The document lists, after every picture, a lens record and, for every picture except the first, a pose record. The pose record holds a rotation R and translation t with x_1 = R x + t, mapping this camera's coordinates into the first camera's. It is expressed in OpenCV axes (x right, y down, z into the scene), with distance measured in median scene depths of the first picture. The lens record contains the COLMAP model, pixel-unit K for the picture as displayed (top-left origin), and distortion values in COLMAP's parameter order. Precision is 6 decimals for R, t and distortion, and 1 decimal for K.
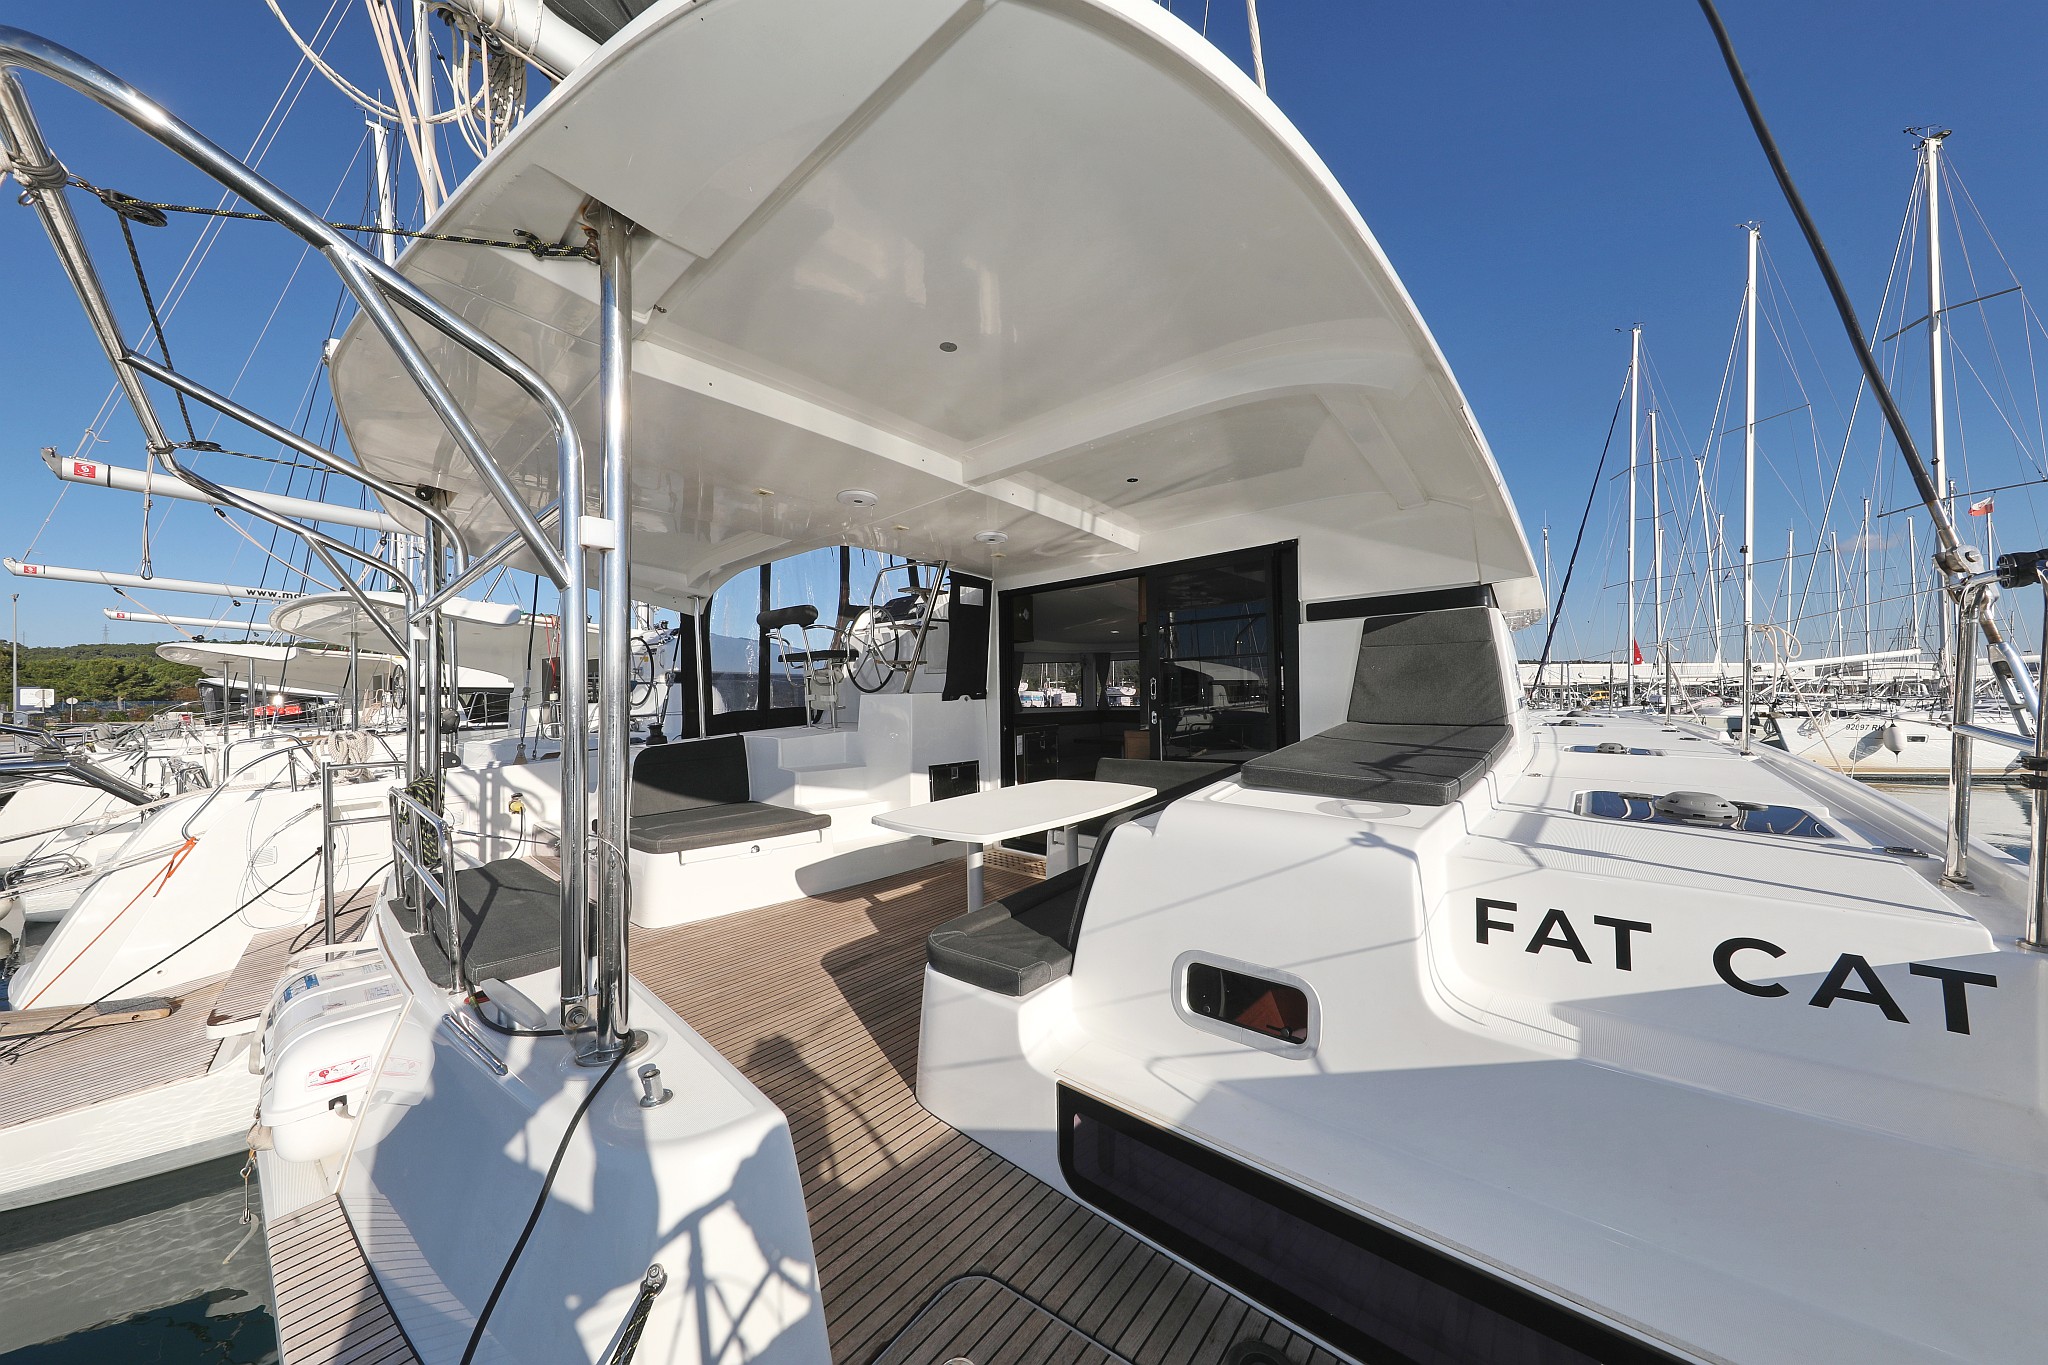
lens RADIAL K [[628.7, 0, 1022.4], [0, 628.7, 718.2], [0, 0, 1]] dist [0.000971, 0.000060]
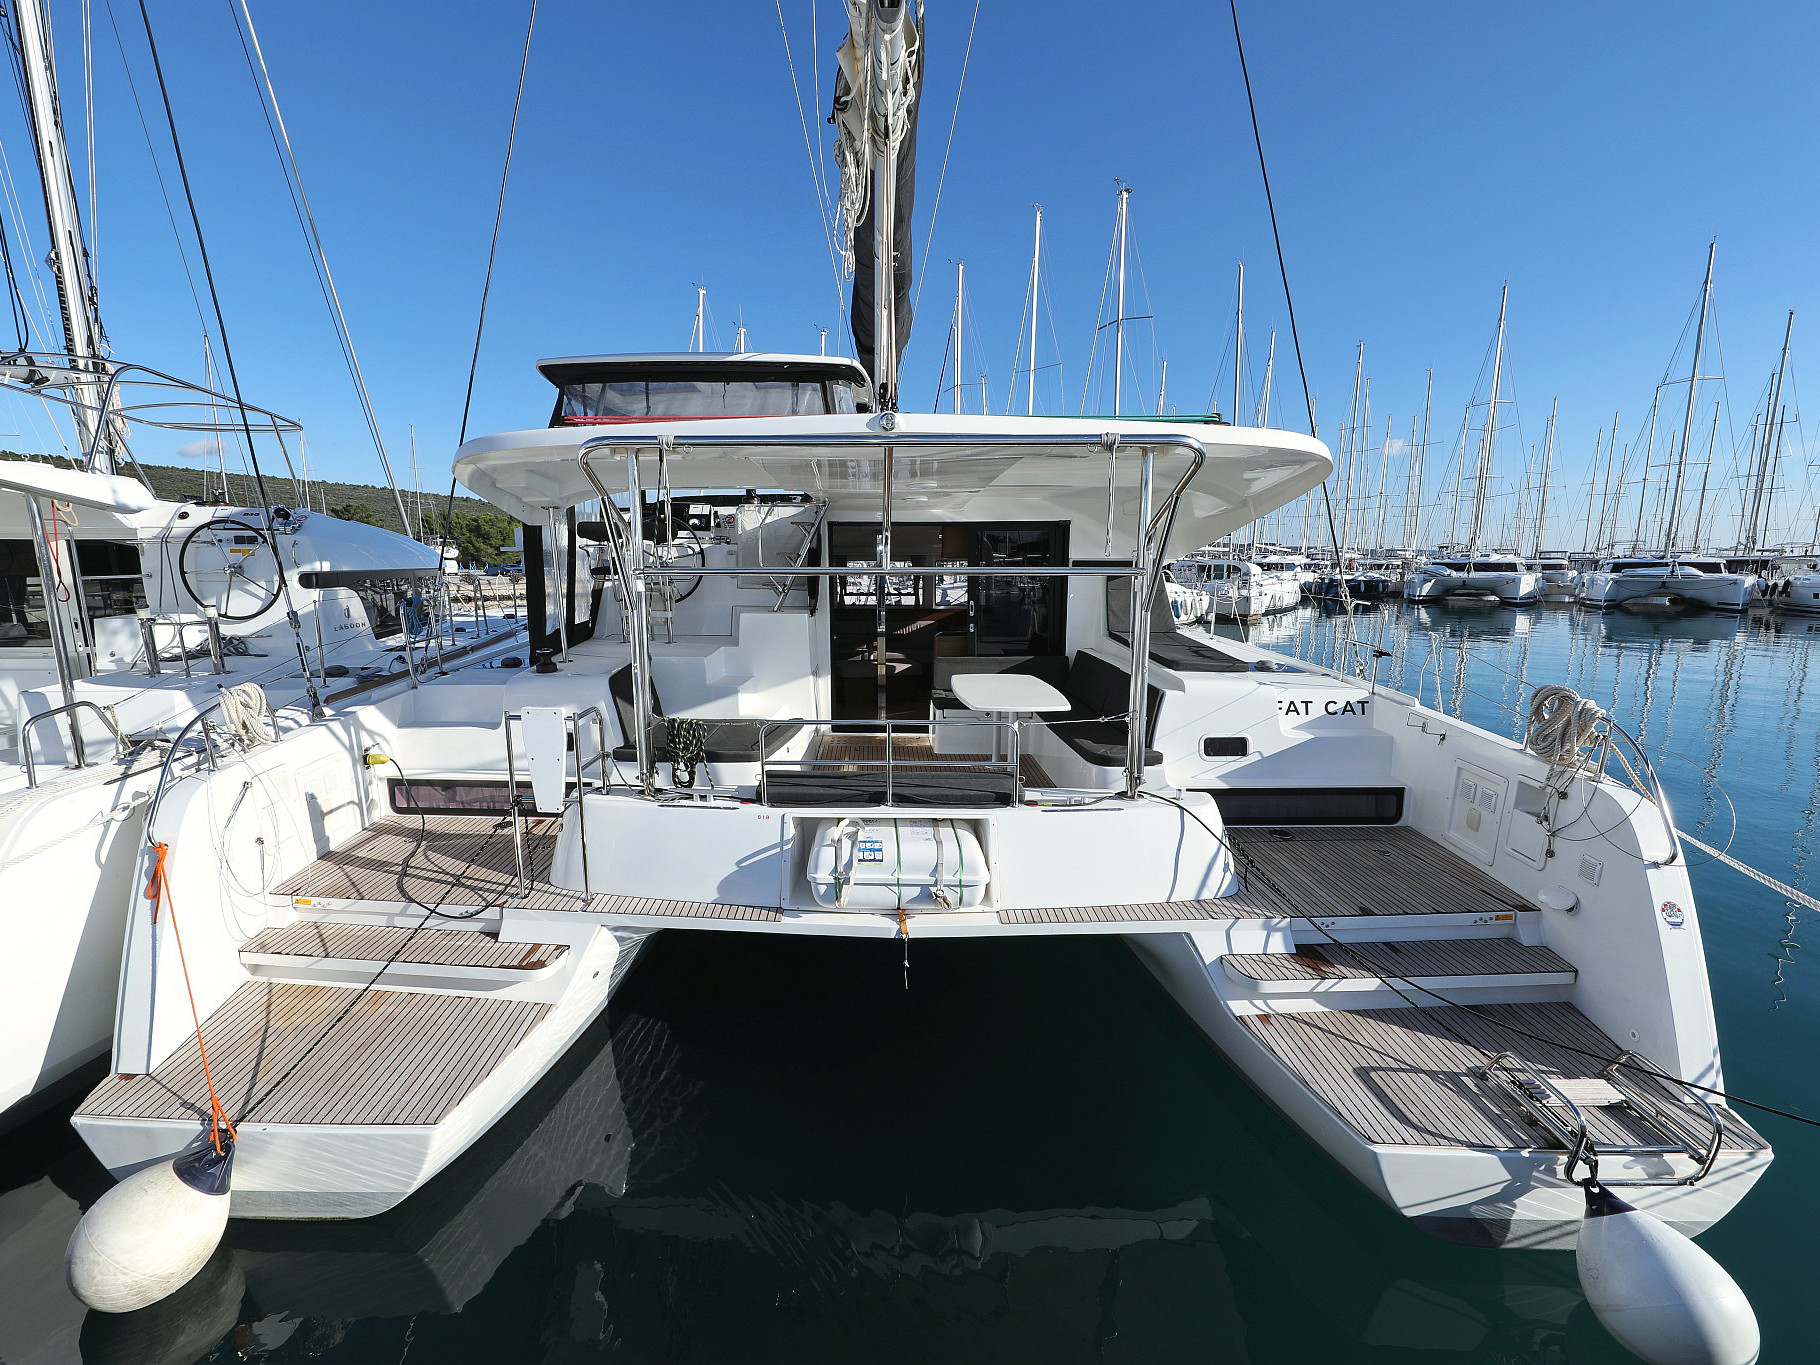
lens RADIAL K [[679.0, 0, 910.0], [0, 679.0, 682.5], [0, 0, 1]] dist [-0.000673, -0.000023]
pose [[0.774111, -0.083622, 0.627503, -2.969393], [0.001353, 0.991454, 0.130453, -0.260059], [-0.633049, -0.100137, 0.767608, -0.455538]]
